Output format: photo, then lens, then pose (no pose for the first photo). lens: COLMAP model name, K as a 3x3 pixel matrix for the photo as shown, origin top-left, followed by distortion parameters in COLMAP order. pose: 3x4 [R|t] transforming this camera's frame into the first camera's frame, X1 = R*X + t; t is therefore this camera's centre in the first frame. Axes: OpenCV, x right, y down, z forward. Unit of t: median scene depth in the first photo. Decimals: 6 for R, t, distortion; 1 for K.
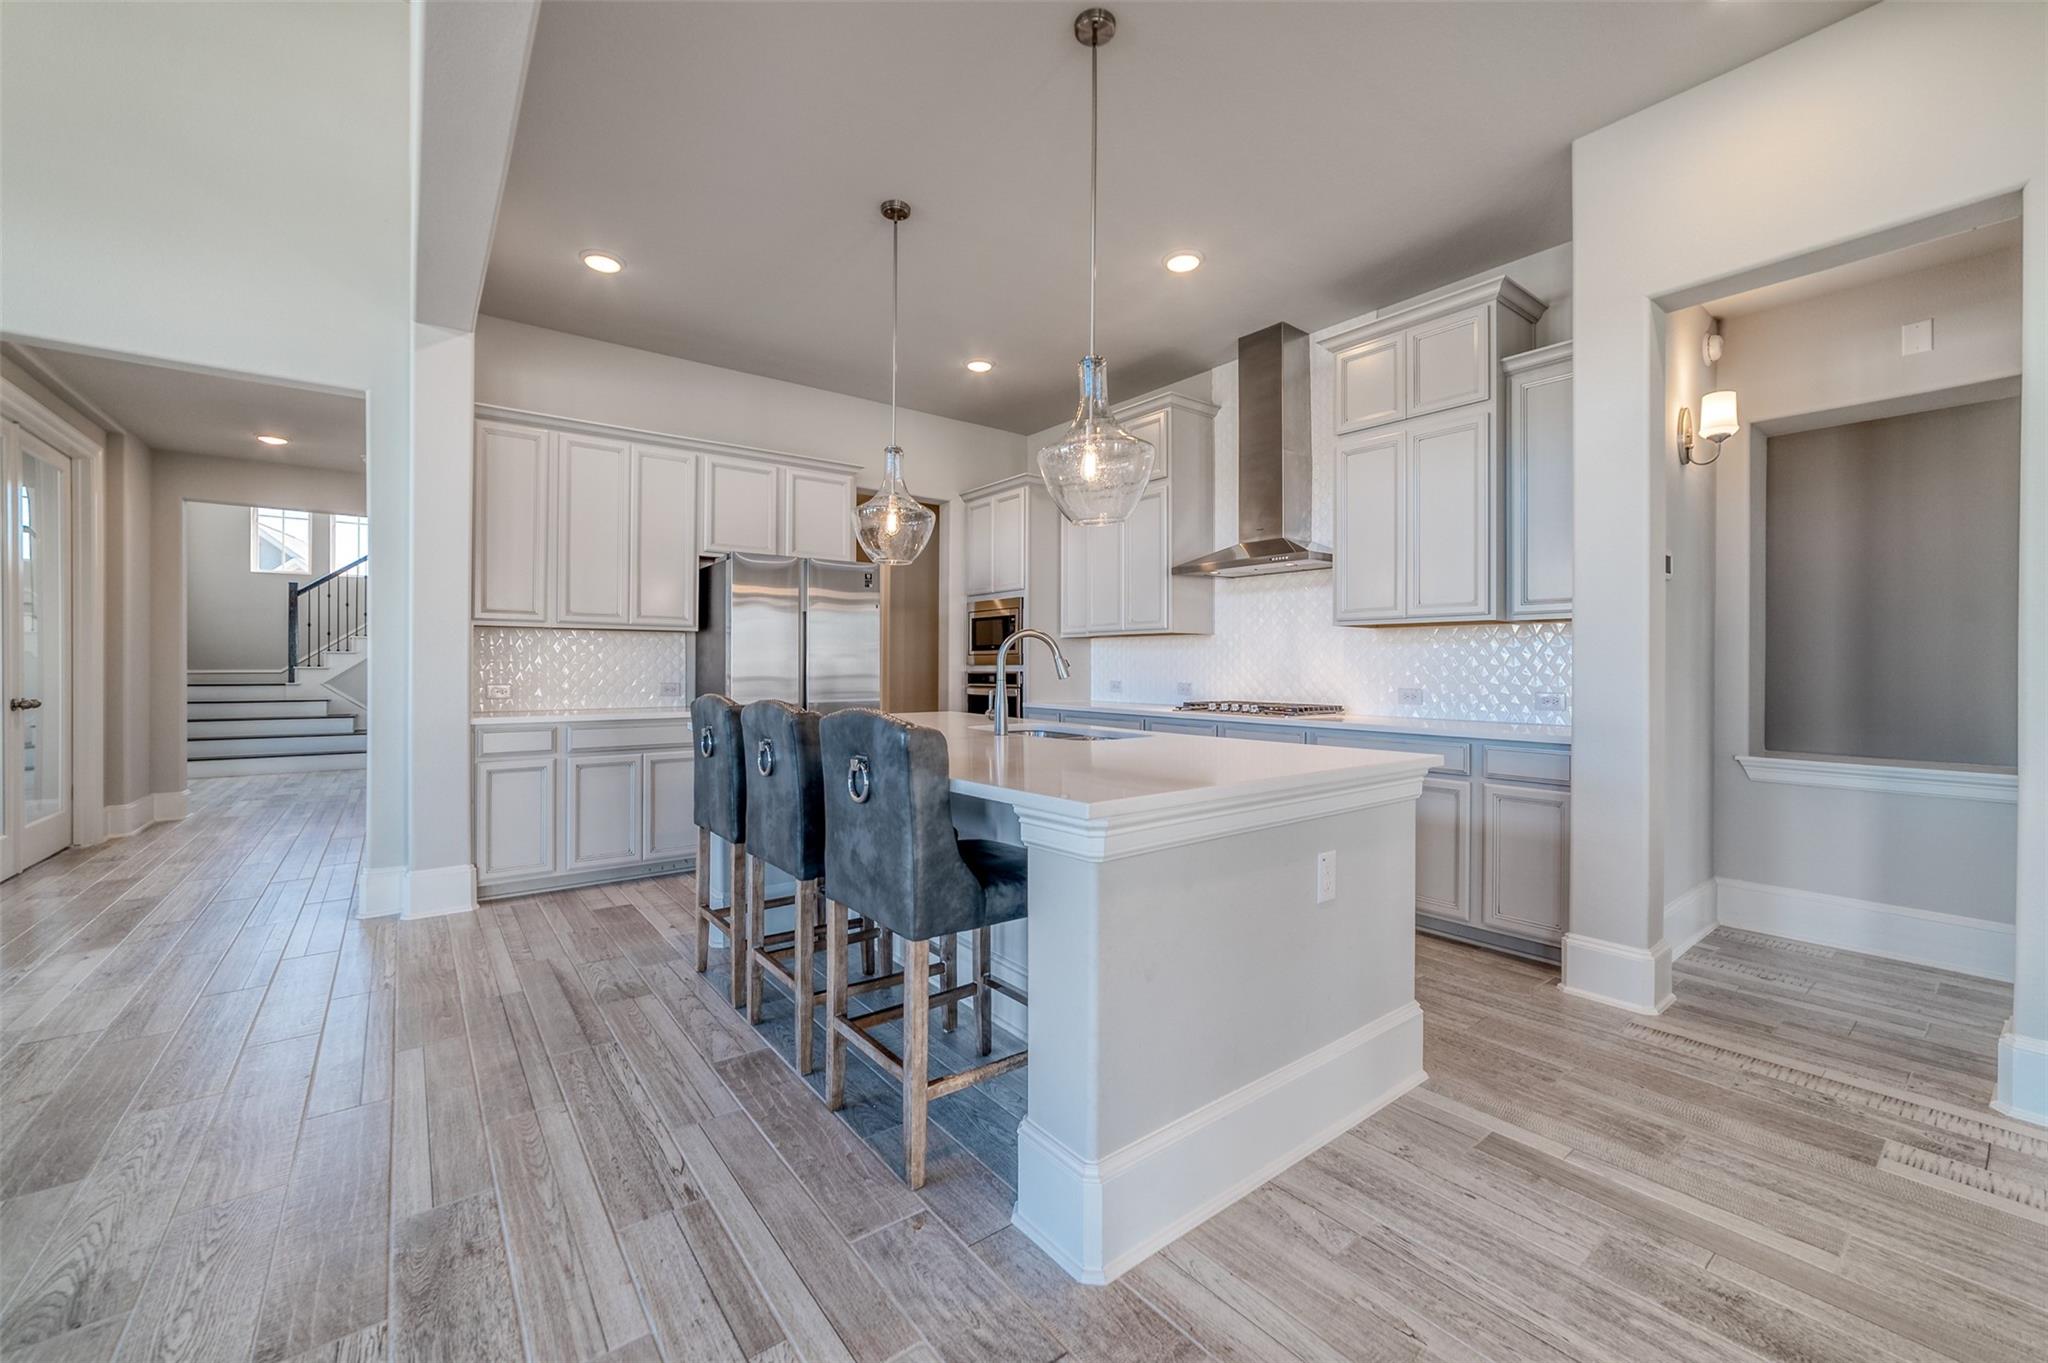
lens RADIAL K [[811.4, 0, 1021.8], [0, 811.4, 663.1], [0, 0, 1]] dist [-0.013489, 0.003759]
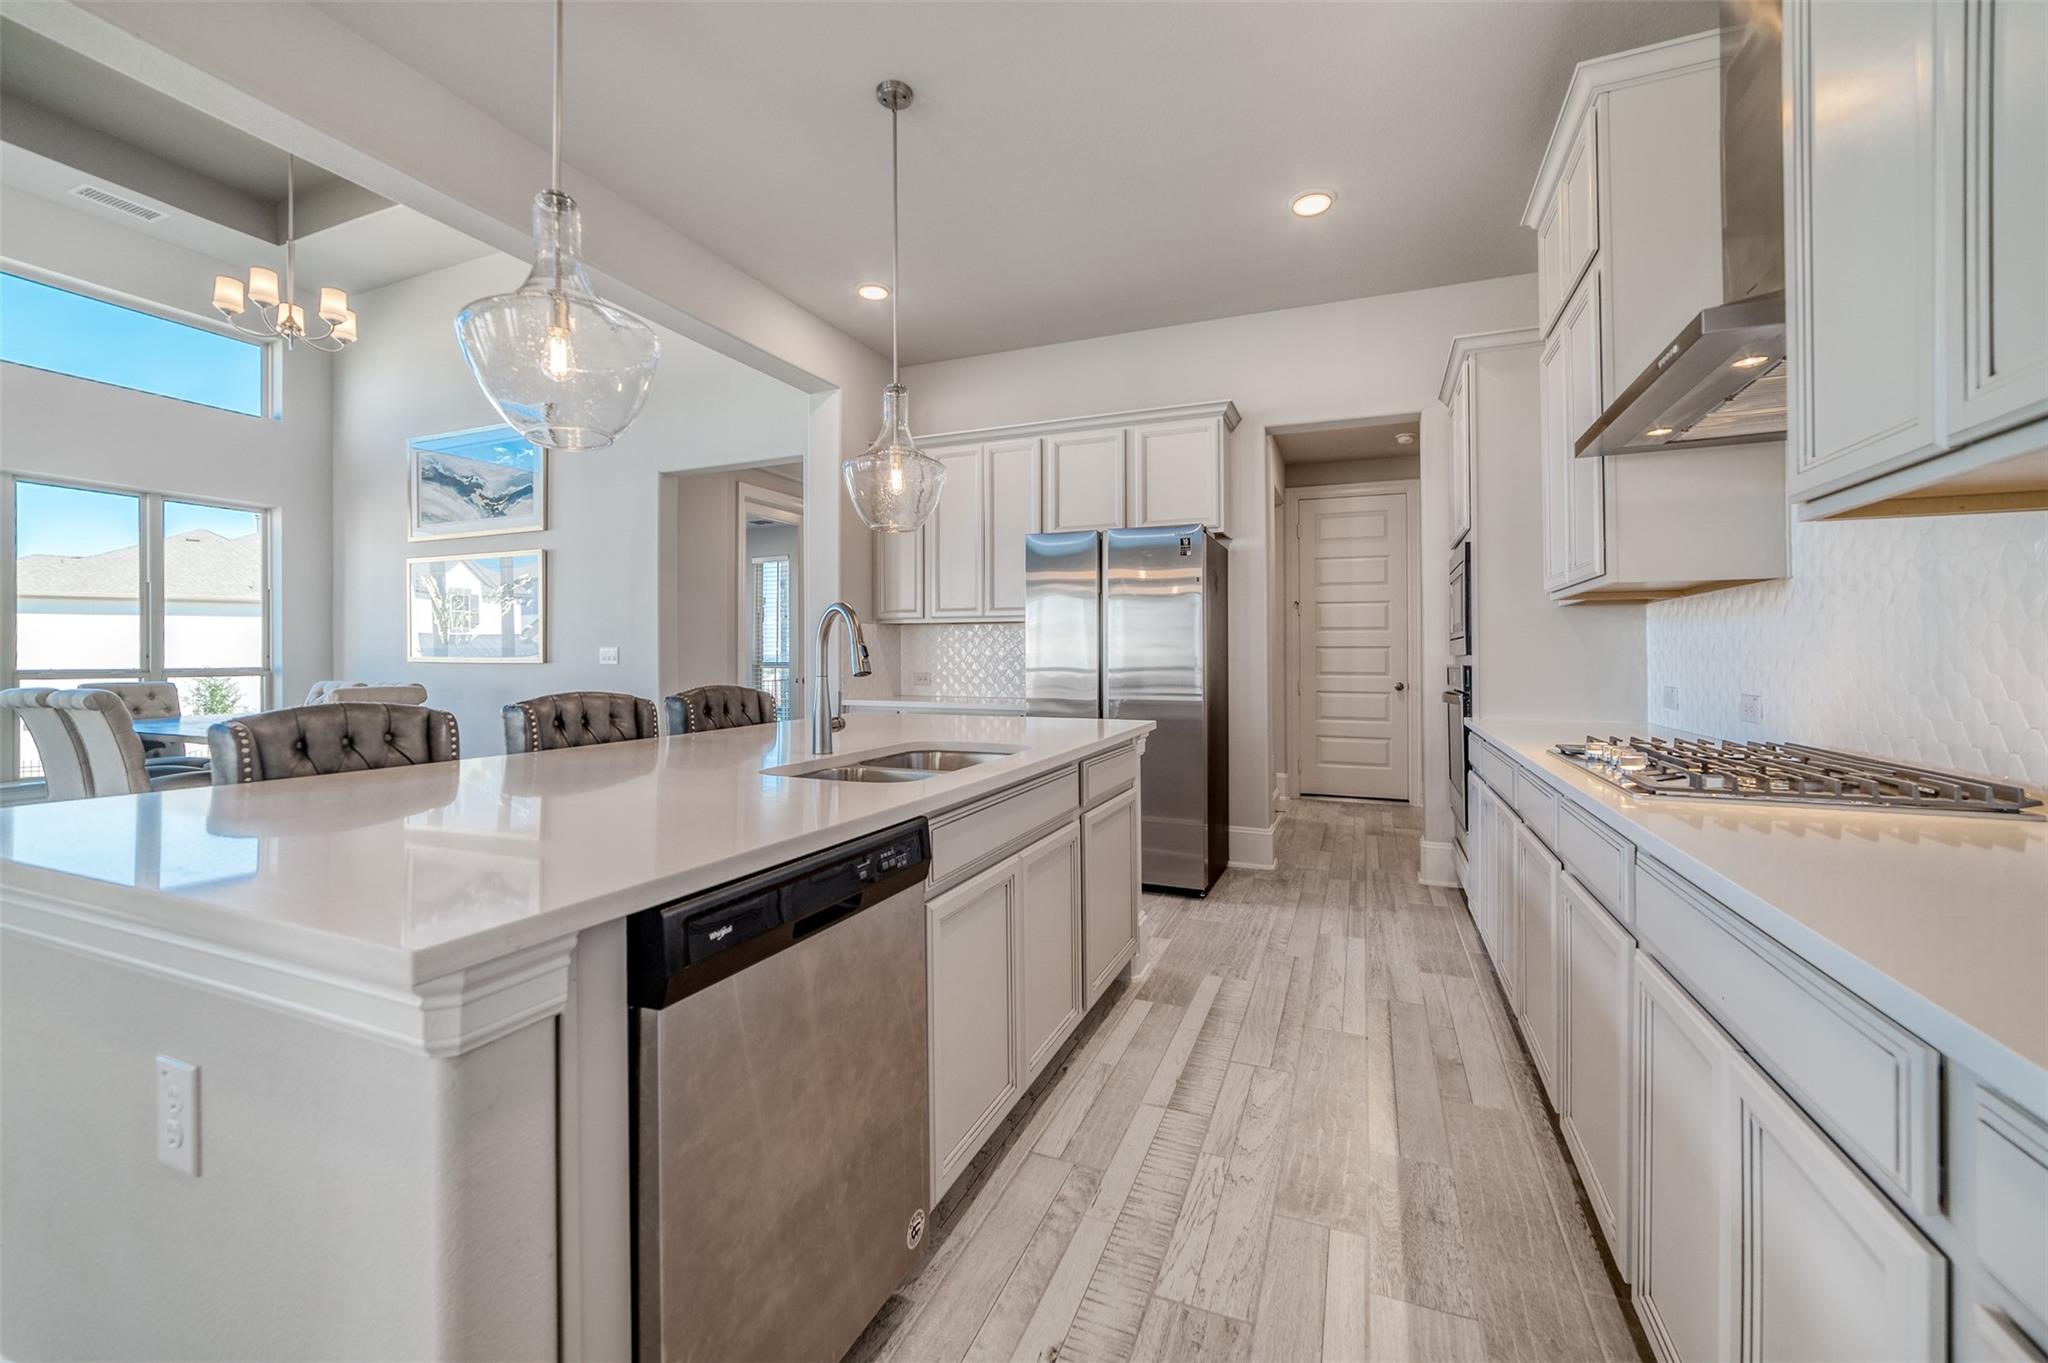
lens RADIAL K [[811.4, 0, 1026.6], [0, 811.4, 663.6], [0, 0, 1]] dist [-0.013489, 0.003759]
pose [[0.495265, 0.006239, -0.868720, 0.455289], [0.005602, 0.999930, 0.010375, 0.001354], [0.868724, -0.010005, 0.495195, 0.524550]]
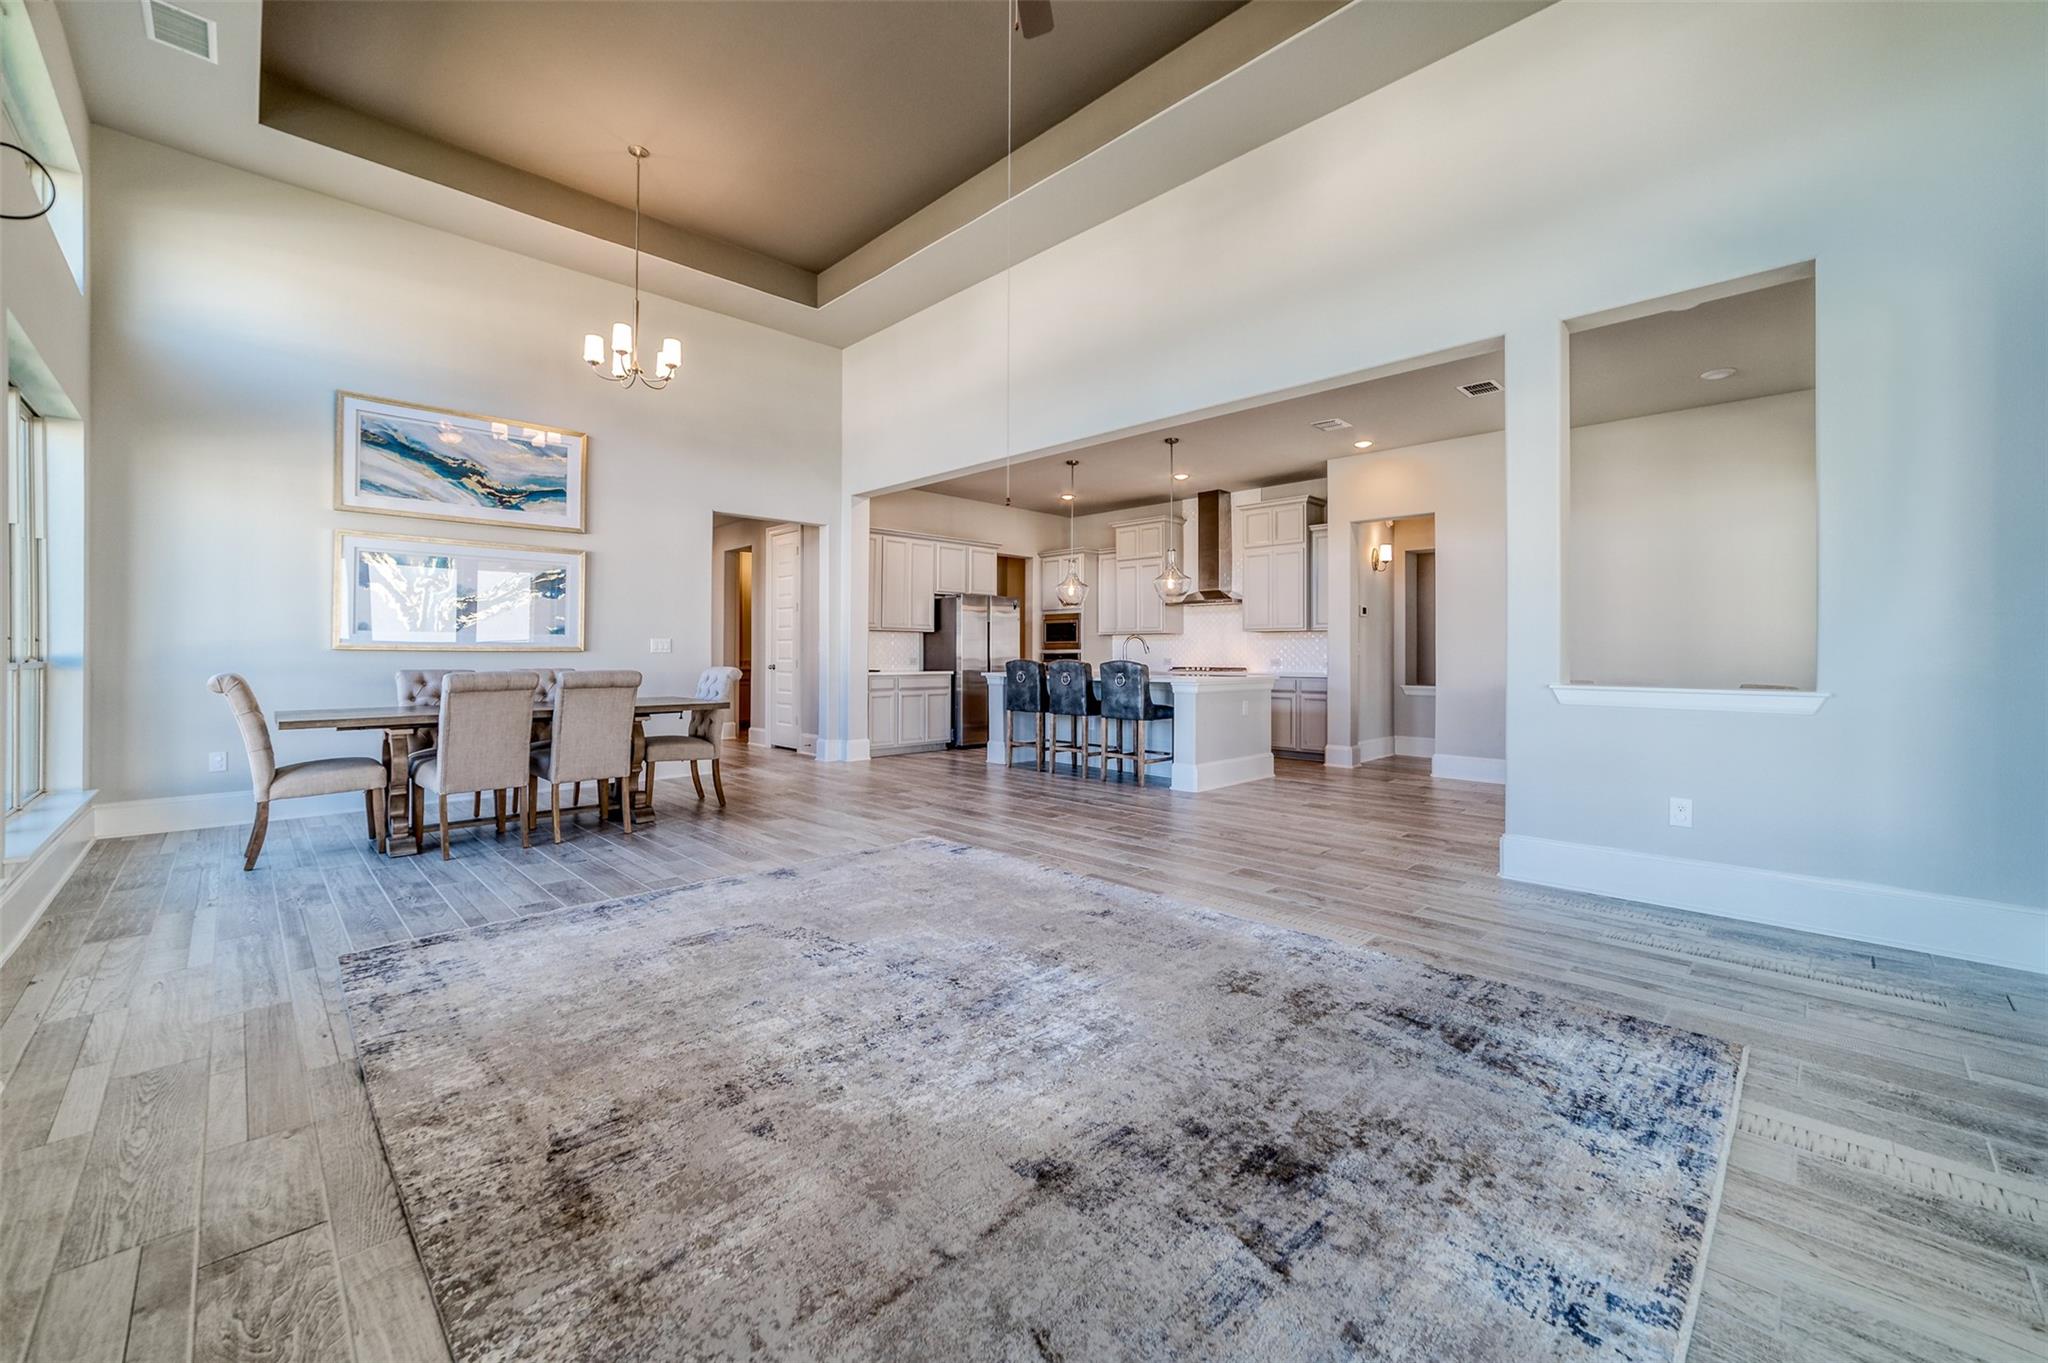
lens RADIAL K [[811.4, 0, 1015.8], [0, 811.4, 649.8], [0, 0, 1]] dist [-0.013489, 0.003759]
pose [[0.993687, 0.002227, 0.112166, -0.444370], [-0.002248, 0.999997, 0.000060, 0.005051], [-0.112165, -0.000312, 0.993690, -1.053431]]
